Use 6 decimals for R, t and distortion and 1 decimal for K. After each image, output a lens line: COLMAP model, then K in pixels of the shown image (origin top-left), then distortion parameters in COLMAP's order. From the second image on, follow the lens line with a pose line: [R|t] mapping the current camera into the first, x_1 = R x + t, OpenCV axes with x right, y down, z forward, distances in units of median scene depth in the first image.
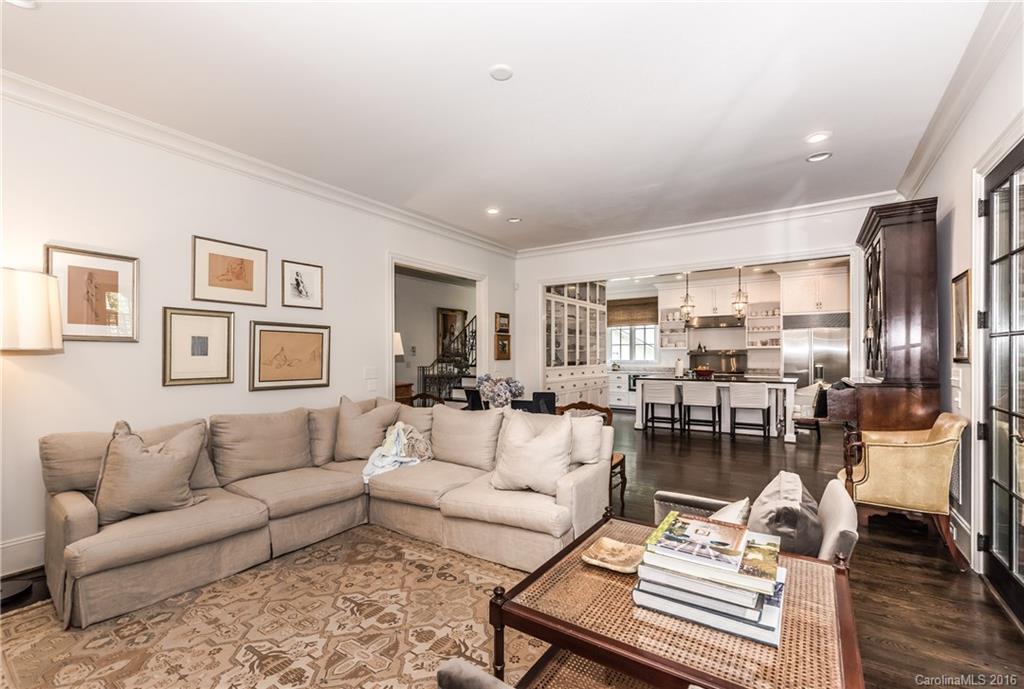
lens RADIAL K [[447.5, 0, 513.0], [0, 447.5, 352.5], [0, 0, 1]] dist [-0.002655, -0.000502]
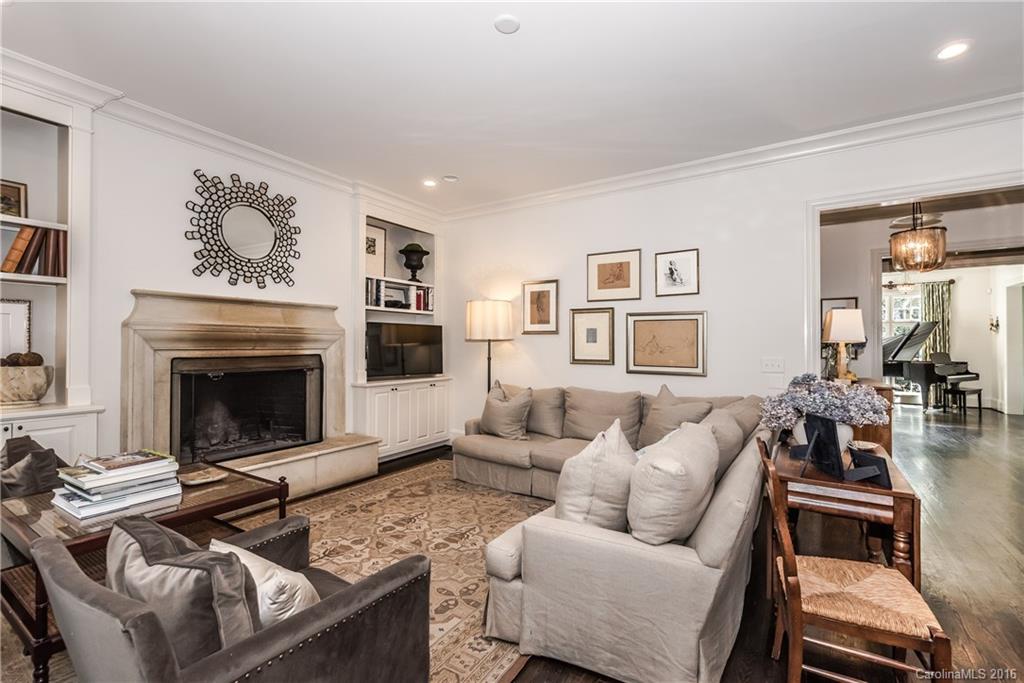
lens RADIAL K [[446.9, 0, 510.7], [0, 446.9, 337.8], [0, 0, 1]] dist [-0.000751, -0.000070]
pose [[0.023713, -0.011843, -0.999649, 0.628357], [0.001511, 0.999929, -0.011810, 0.007886], [0.999718, -0.001230, 0.023729, 0.725808]]
